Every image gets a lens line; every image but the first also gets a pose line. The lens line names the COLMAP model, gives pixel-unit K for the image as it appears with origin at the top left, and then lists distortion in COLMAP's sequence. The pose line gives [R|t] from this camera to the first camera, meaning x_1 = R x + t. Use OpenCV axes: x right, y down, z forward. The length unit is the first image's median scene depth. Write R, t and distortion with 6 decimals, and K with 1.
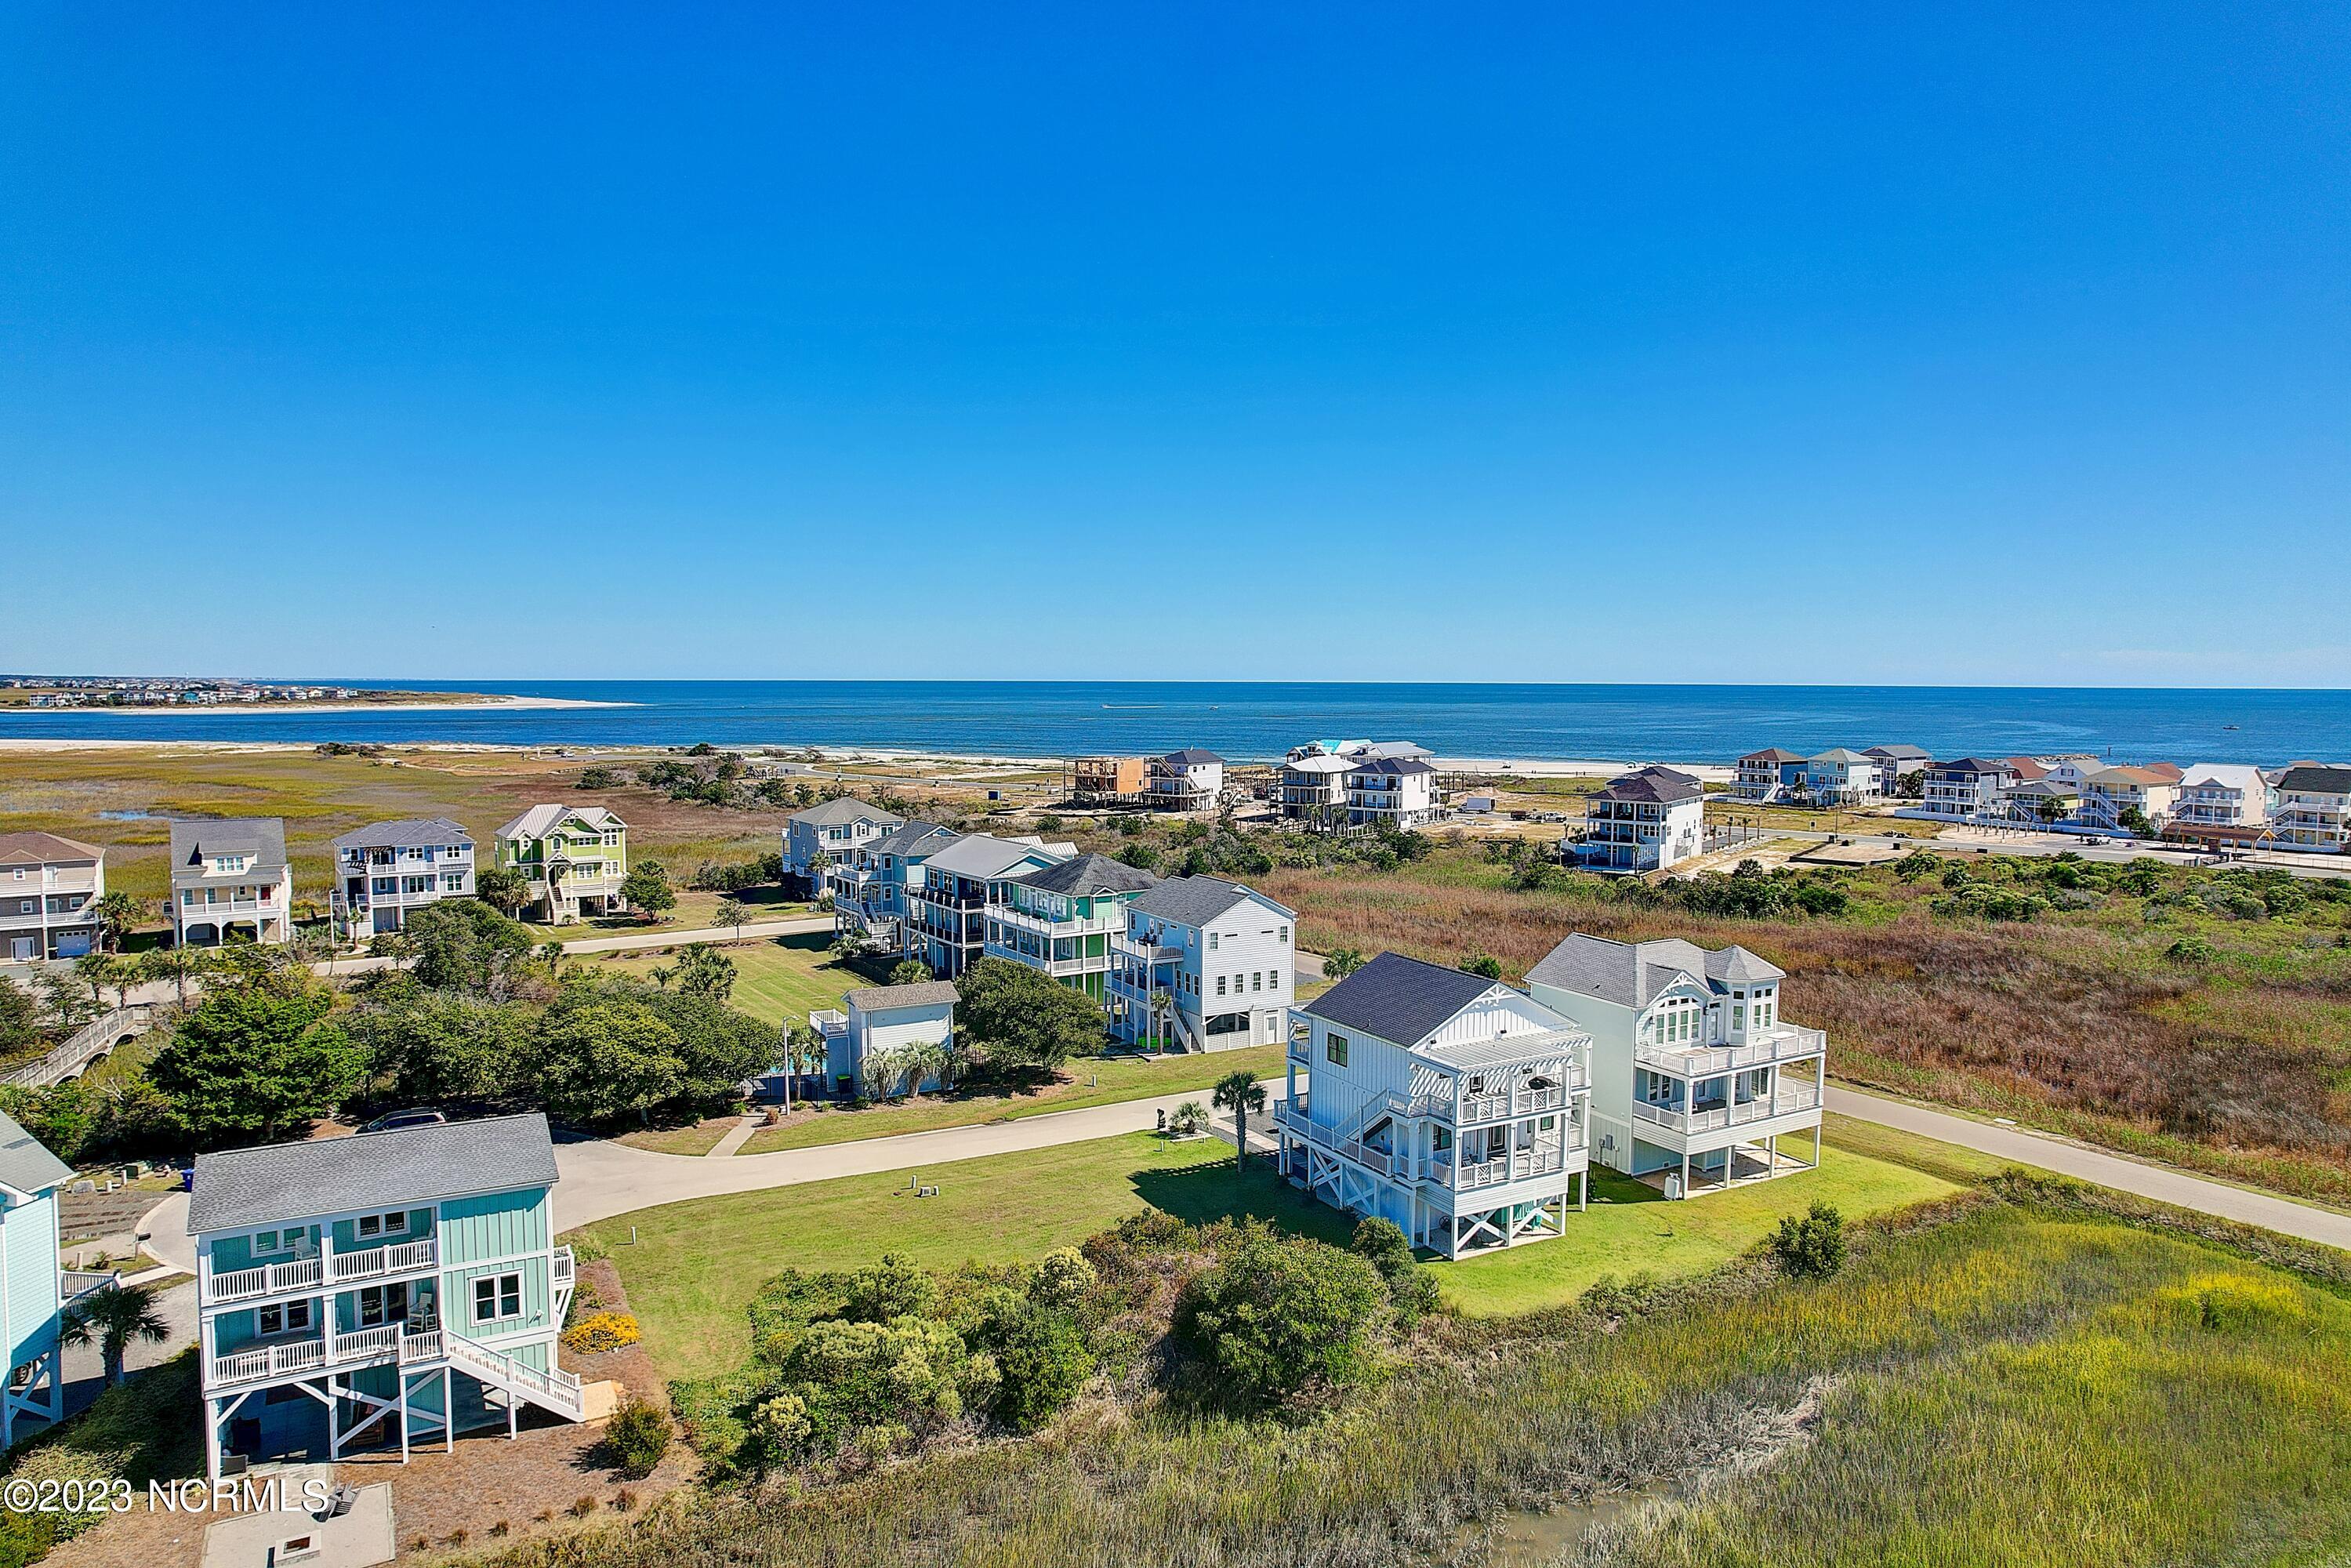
lens RADIAL K [[1500.6, 0, 1185.4], [0, 1500.6, 787.8], [0, 0, 1]] dist [-0.075913, 0.070008]
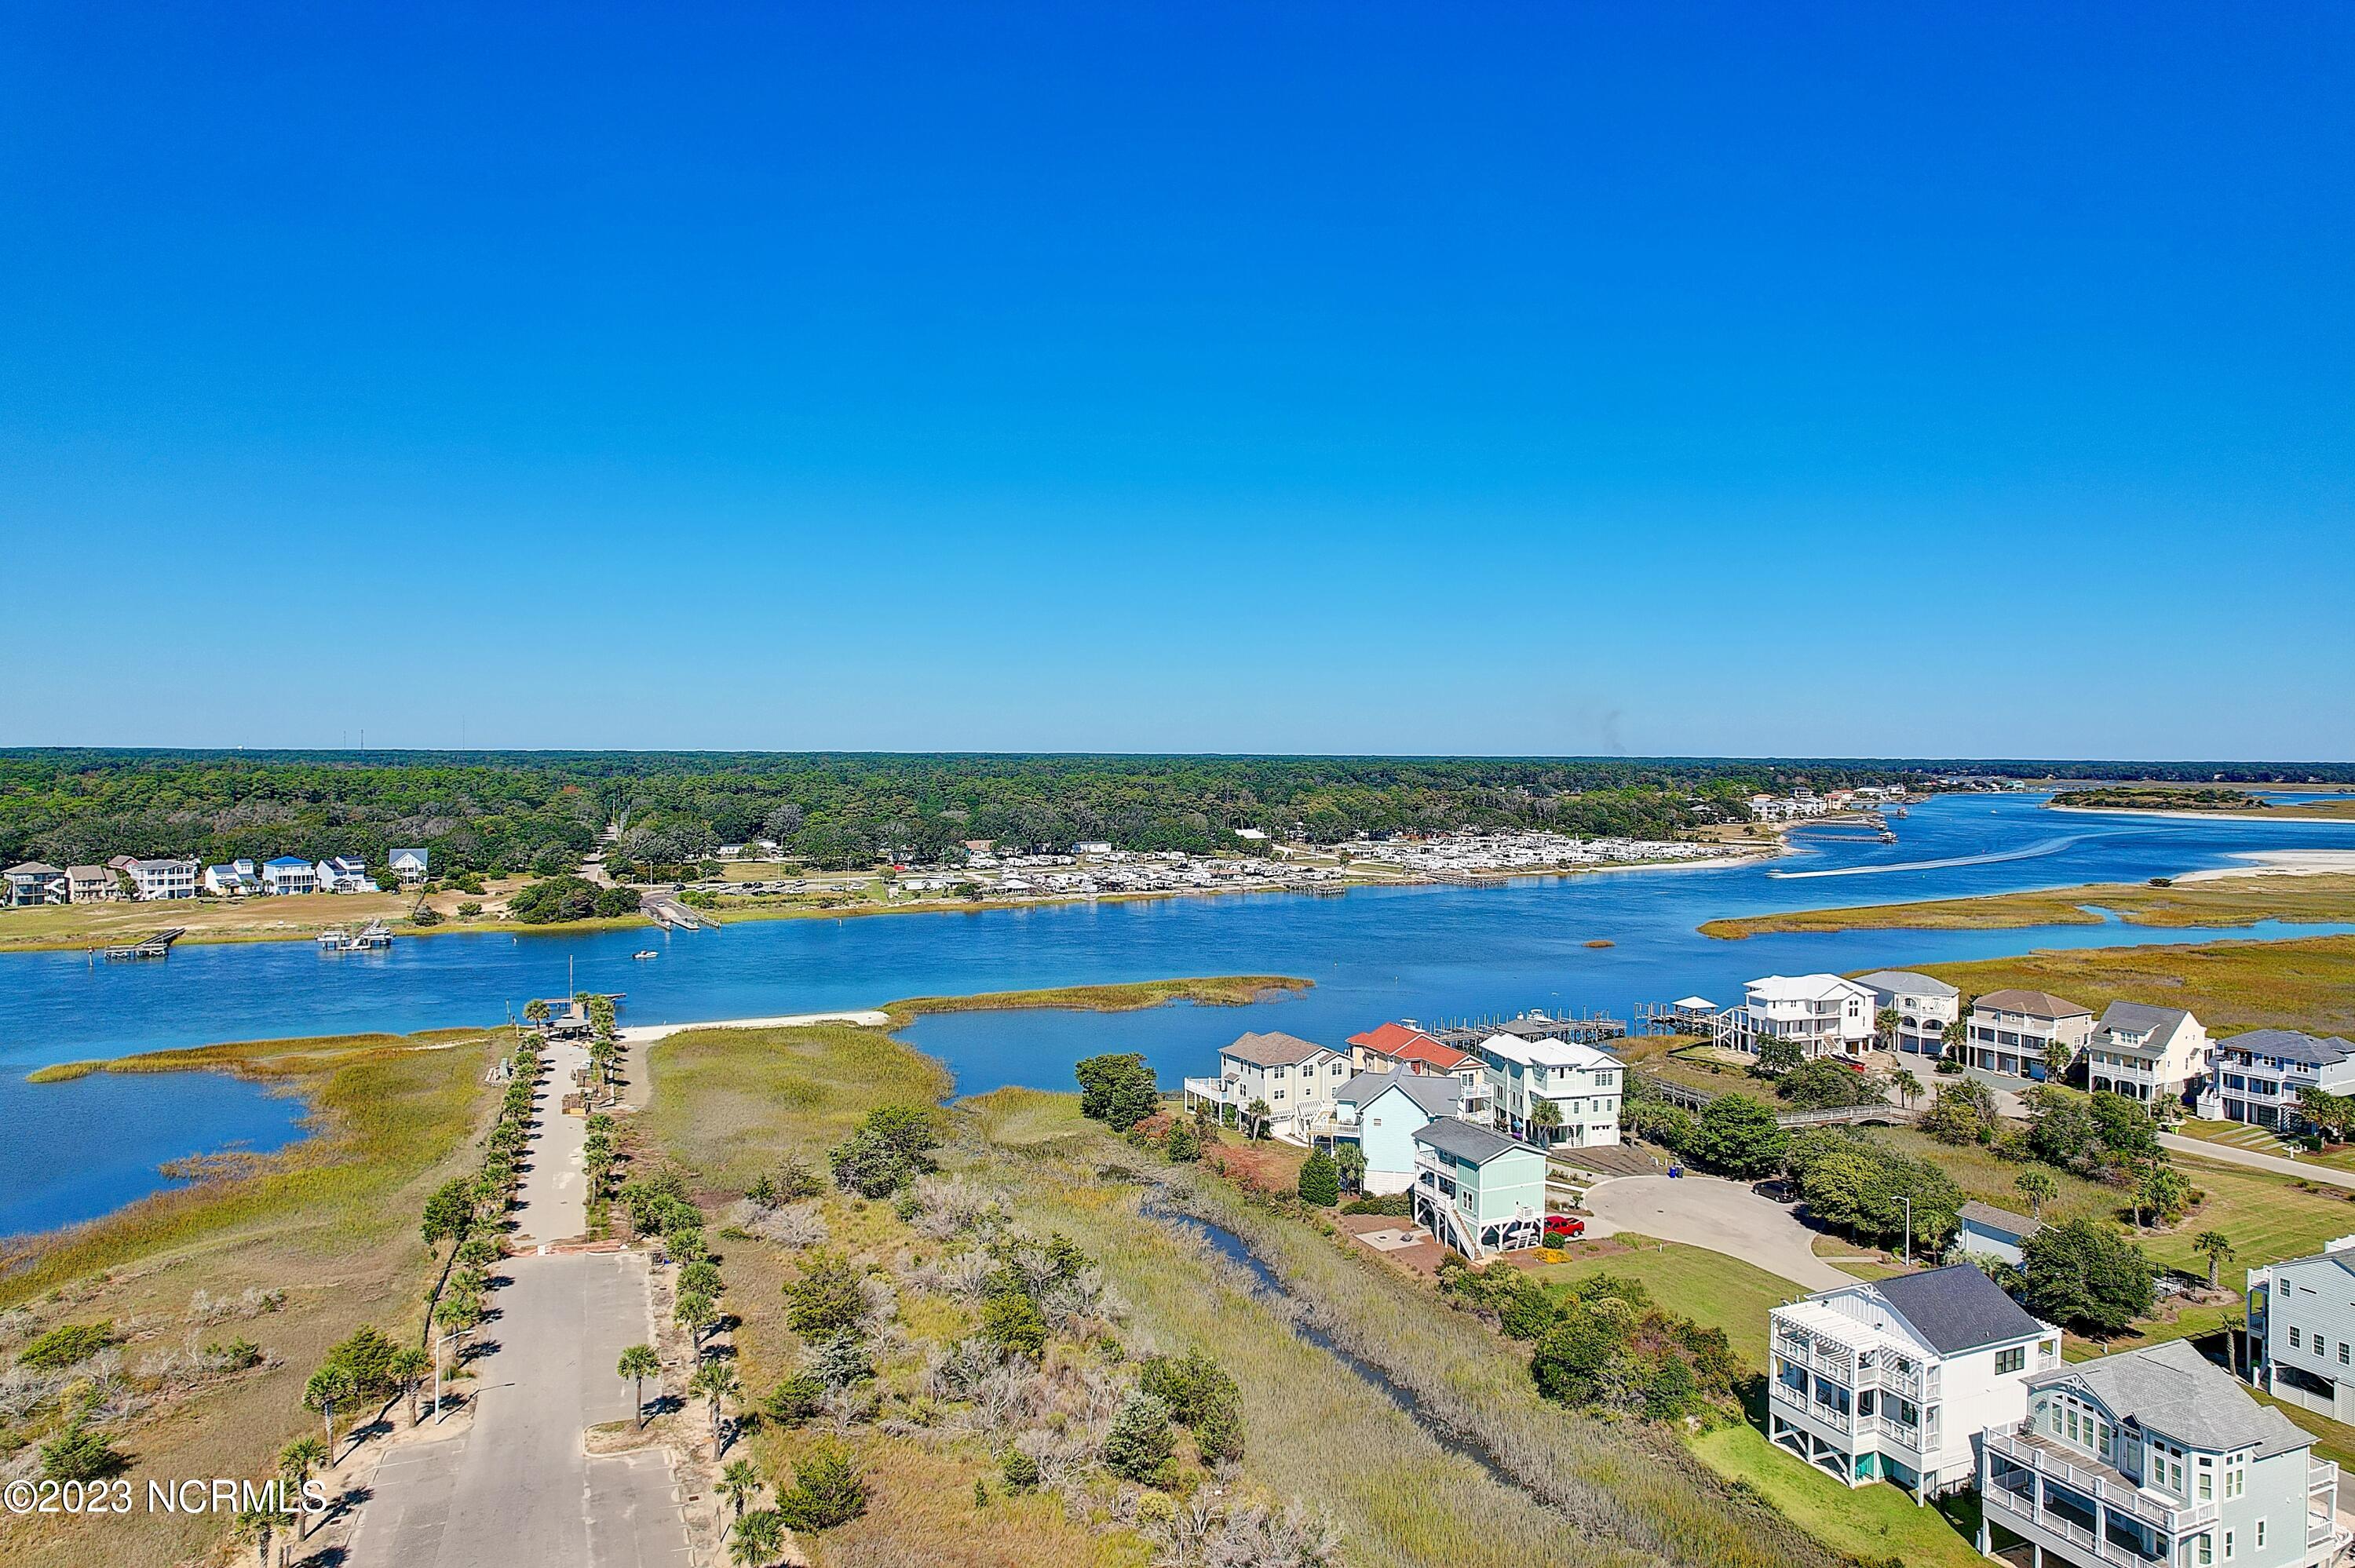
lens RADIAL K [[1502.9, 0, 1188.3], [0, 1502.9, 789.9], [0, 0, 1]] dist [-0.075913, 0.070008]
pose [[-0.085286, 0.020467, -0.996146, 1.251838], [-0.080010, 0.996420, 0.027322, -0.234137], [0.993139, 0.082032, -0.083343, 0.387365]]
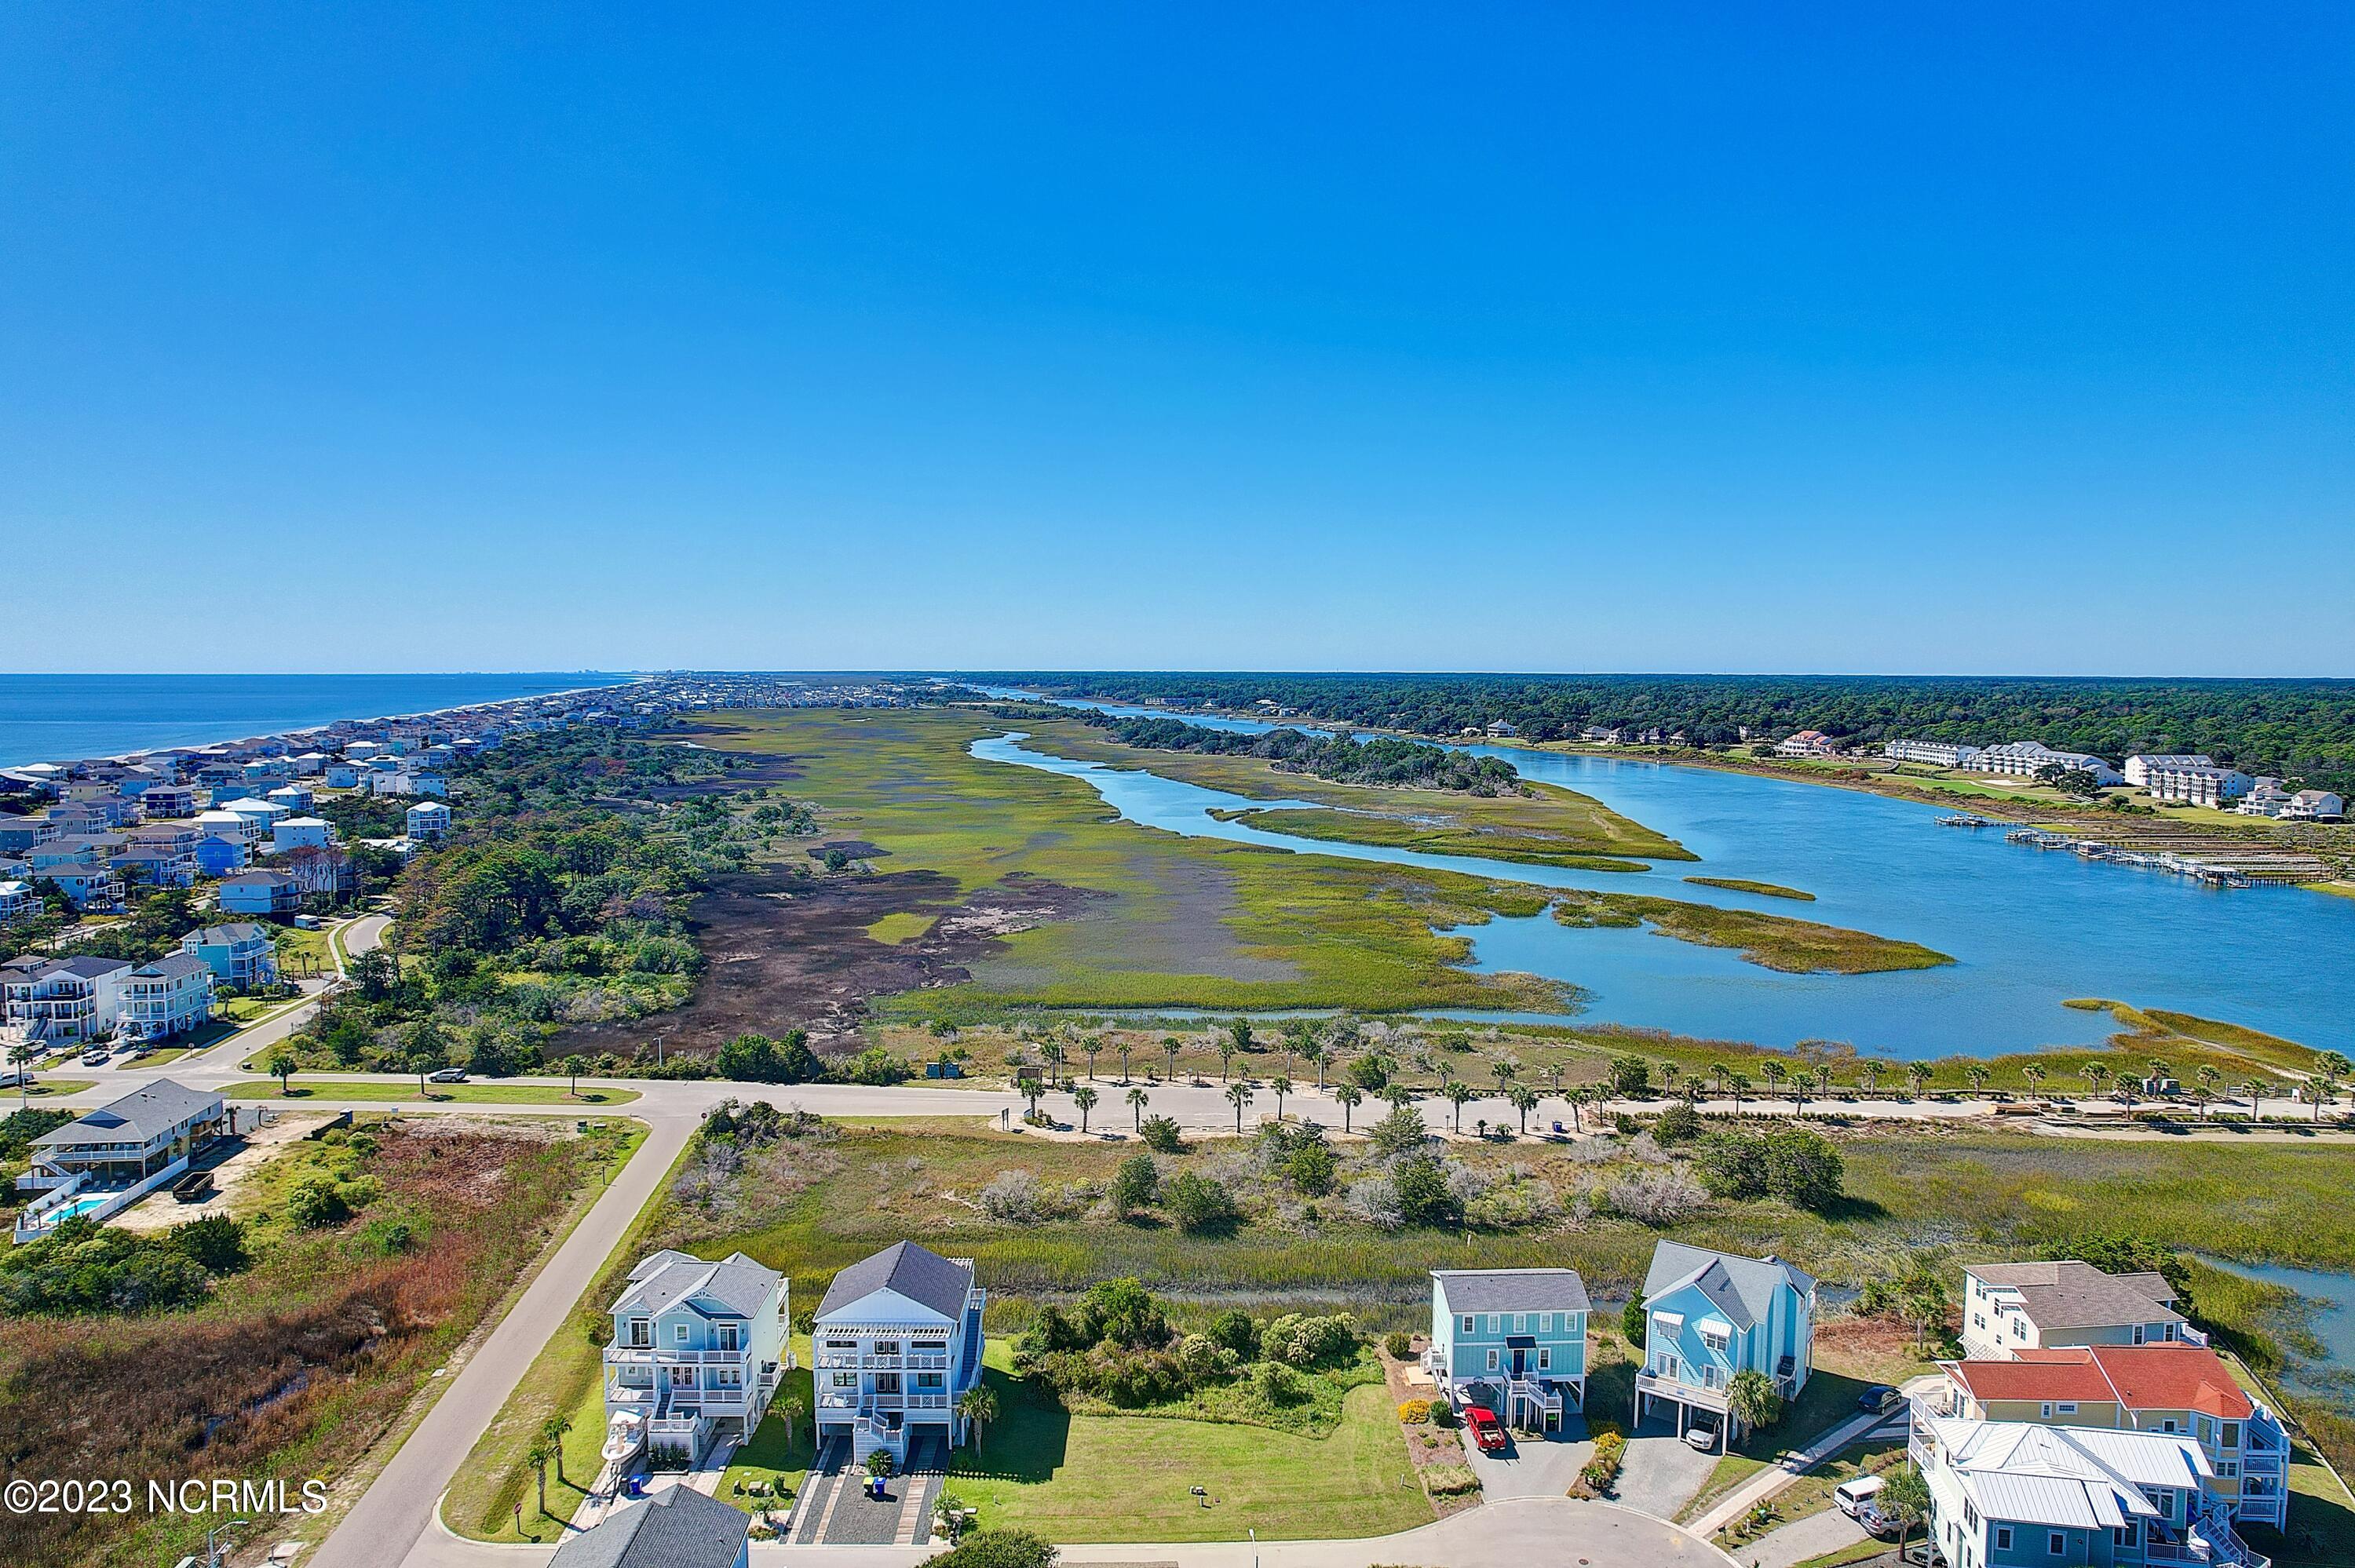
lens RADIAL K [[1502.9, 0, 1190.7], [0, 1502.9, 801.6], [0, 0, 1]] dist [-0.075913, 0.070008]
pose [[-0.887439, -0.048589, 0.458356, -0.656312], [0.026401, 0.987437, 0.155791, -0.488886], [-0.460168, 0.150356, -0.875008, 1.809992]]
